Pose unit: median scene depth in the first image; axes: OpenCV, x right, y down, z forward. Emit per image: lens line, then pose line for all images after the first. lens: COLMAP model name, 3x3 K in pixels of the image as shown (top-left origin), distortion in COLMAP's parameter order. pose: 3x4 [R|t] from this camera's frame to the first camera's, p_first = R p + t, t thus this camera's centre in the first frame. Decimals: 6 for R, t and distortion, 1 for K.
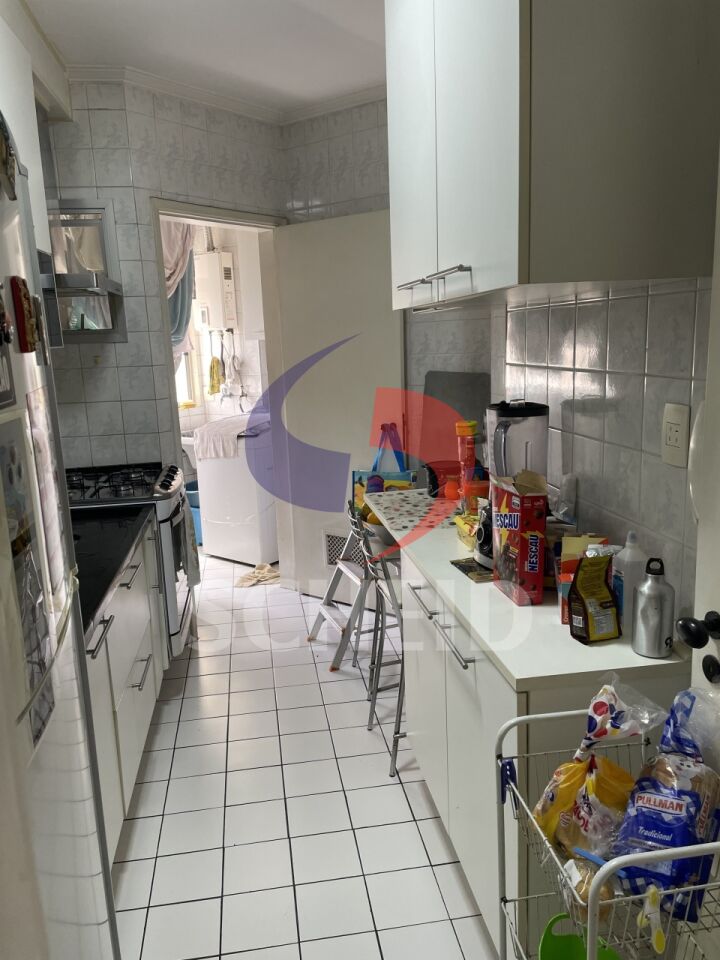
lens RADIAL K [[710.8, 0, 349.5], [0, 710.8, 480.7], [0, 0, 1]] dist [0.118574, -0.133577]
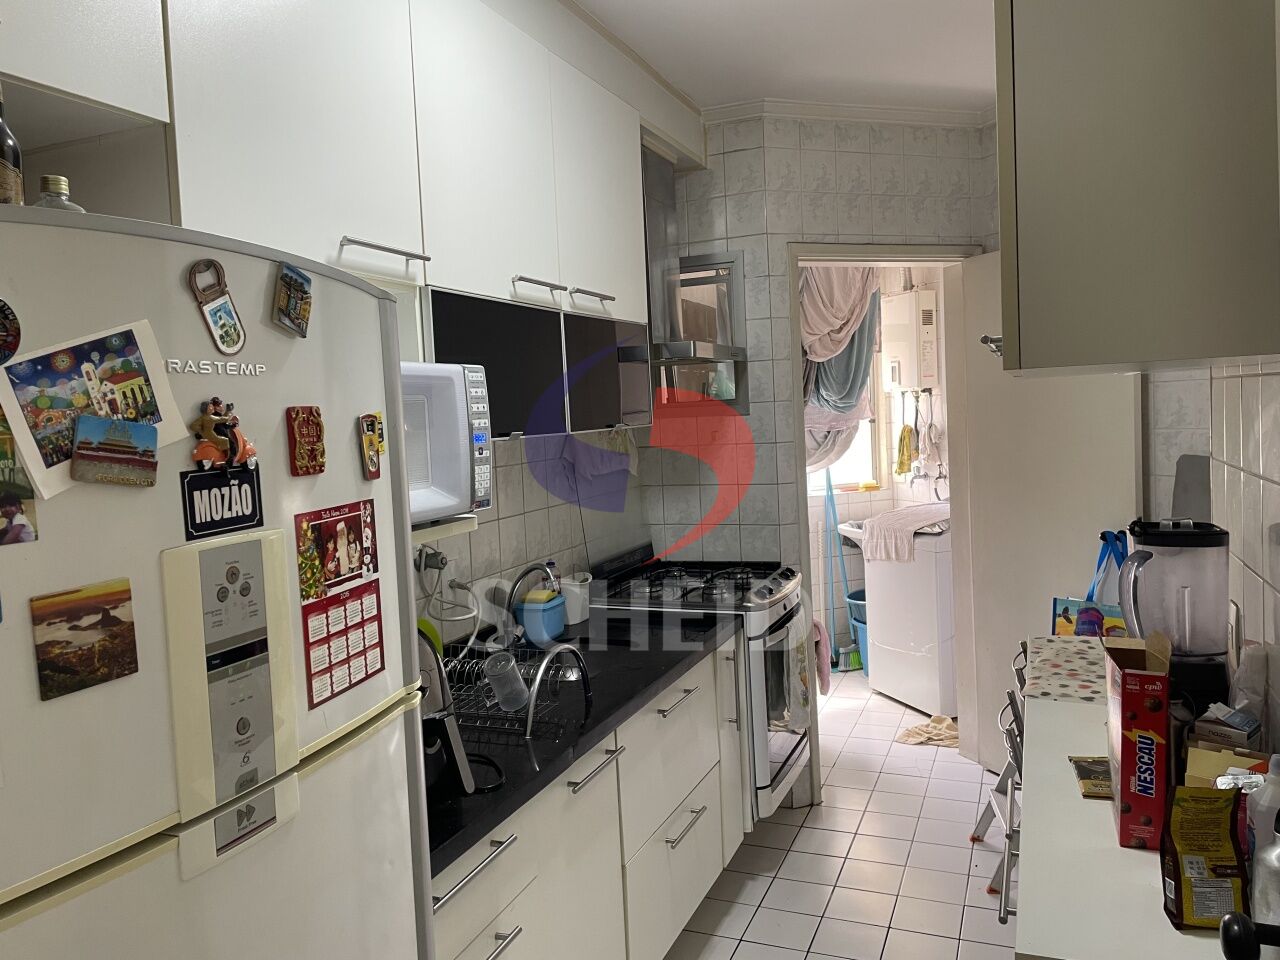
lens RADIAL K [[947.7, 0, 644.9], [0, 947.7, 481.2], [0, 0, 1]] dist [0.118574, -0.133577]
pose [[0.867790, 0.035913, -0.495631, 0.125275], [-0.086667, 0.993037, -0.079788, -0.018026], [0.489314, 0.112194, 0.864861, 0.005686]]
